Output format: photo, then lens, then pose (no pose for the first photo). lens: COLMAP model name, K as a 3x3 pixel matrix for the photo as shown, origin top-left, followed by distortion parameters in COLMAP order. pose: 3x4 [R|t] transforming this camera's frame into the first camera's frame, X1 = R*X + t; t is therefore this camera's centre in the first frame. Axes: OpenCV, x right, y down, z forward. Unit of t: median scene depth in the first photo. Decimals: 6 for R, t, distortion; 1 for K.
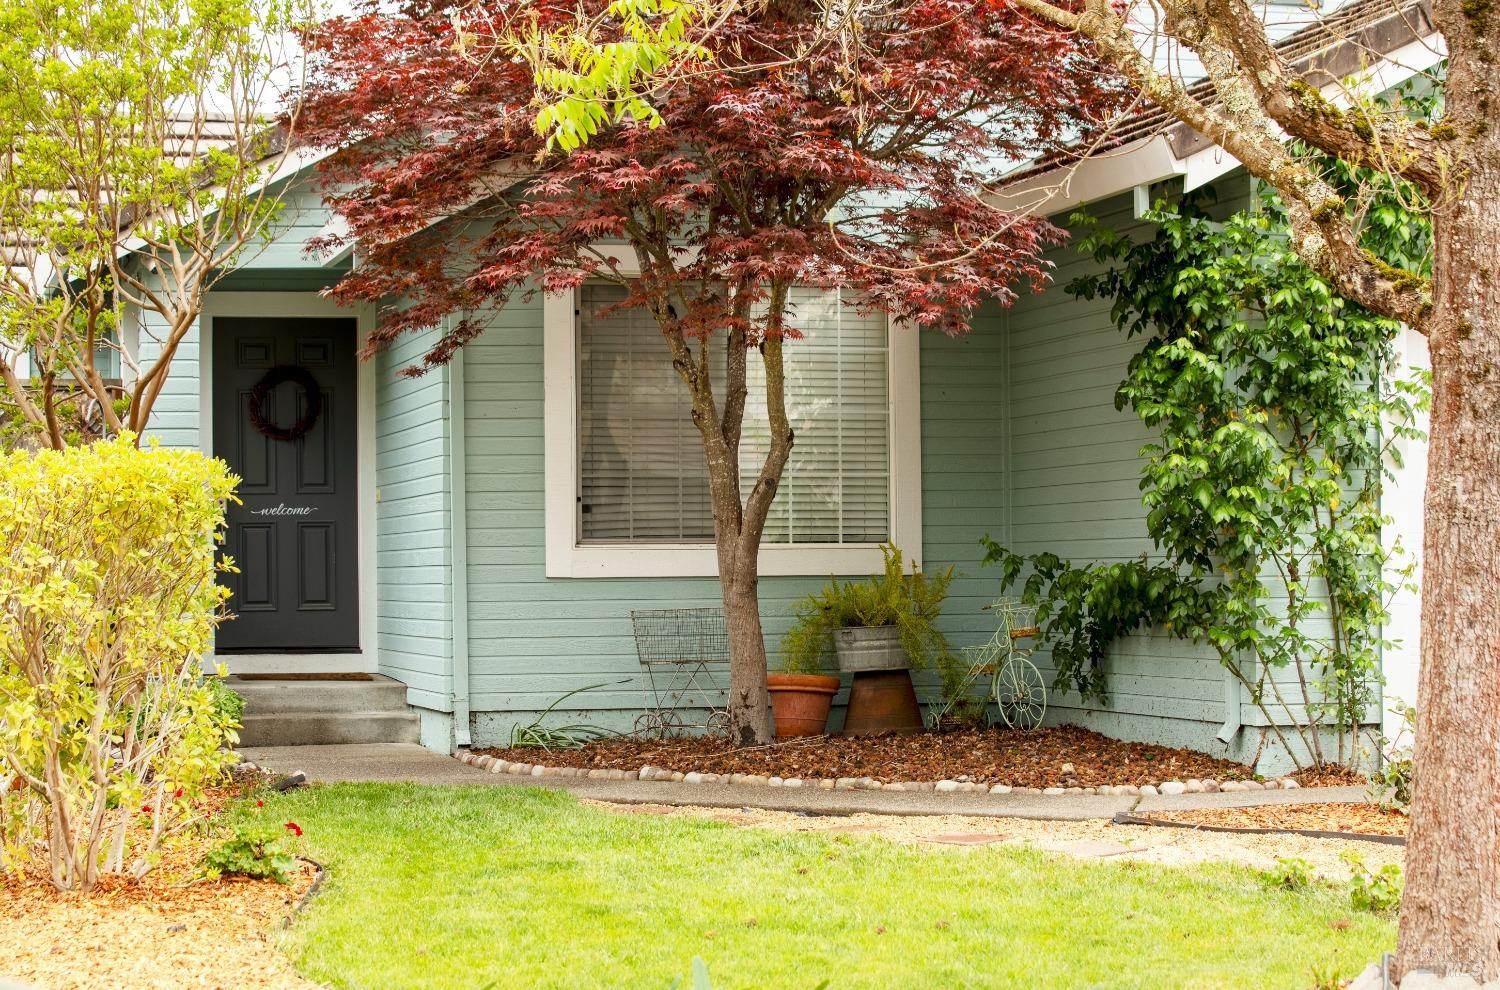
lens RADIAL K [[3061.0, 0, 750.0], [0, 3061.0, 495.0], [0, 0, 1]] dist [-0.245516, 0.022678]
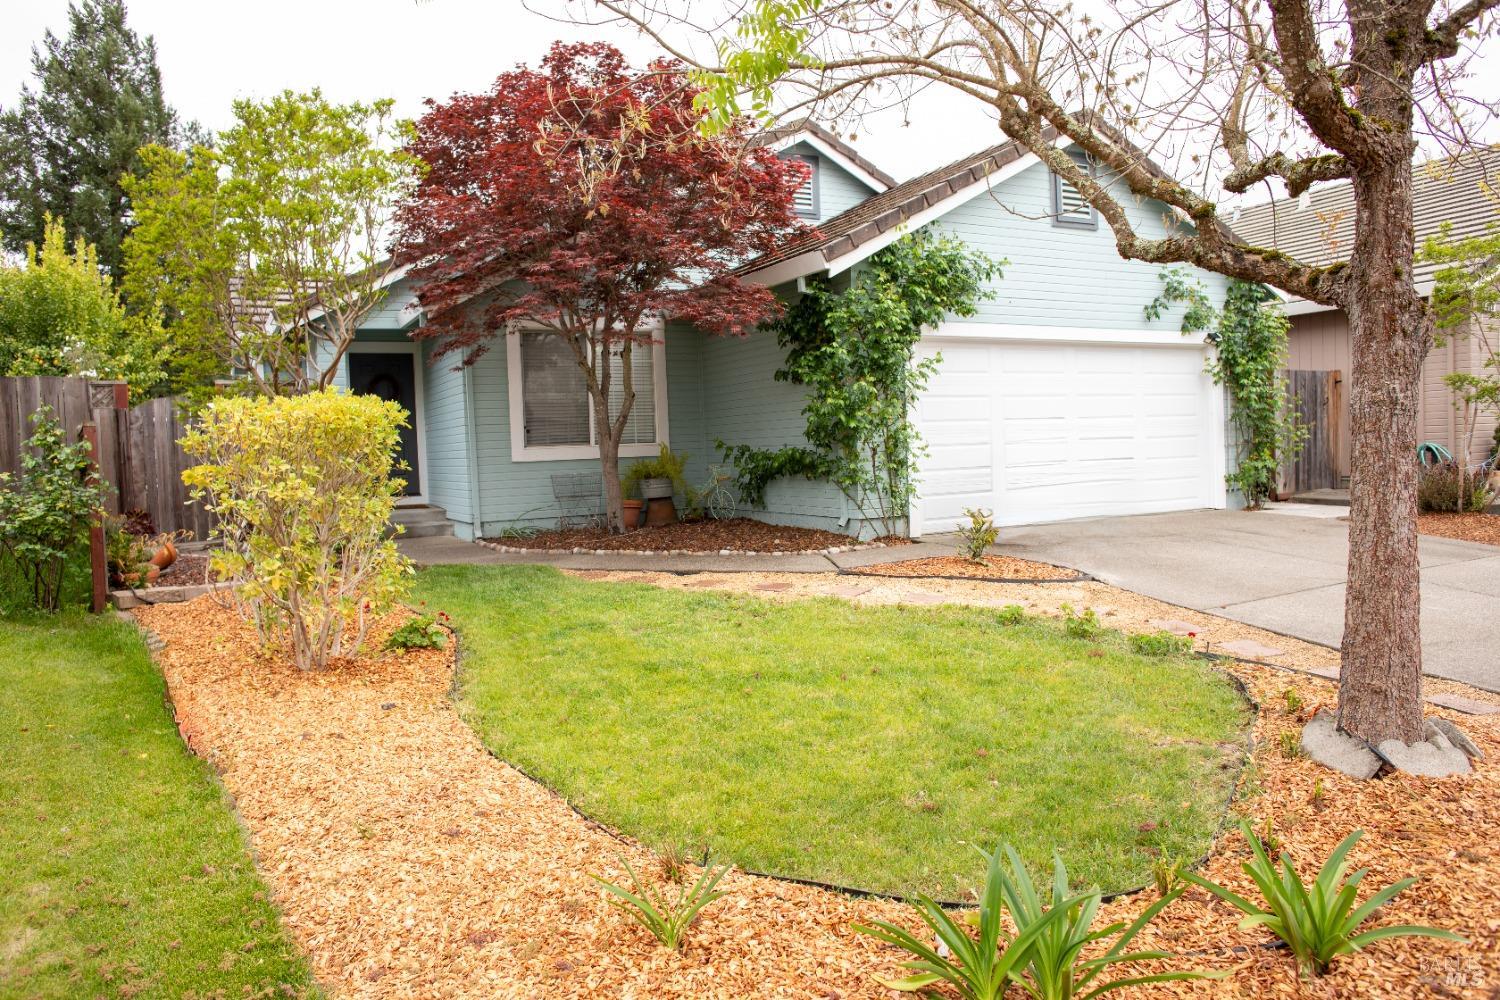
lens RADIAL K [[1046.3, 0, 771.7], [0, 1046.3, 488.1], [0, 0, 1]] dist [-0.114093, 0.121839]
pose [[0.974778, -0.036683, 0.220141, -0.064005], [0.023357, 0.997751, 0.062833, 0.003123], [-0.221951, -0.056107, 0.973442, 0.262027]]
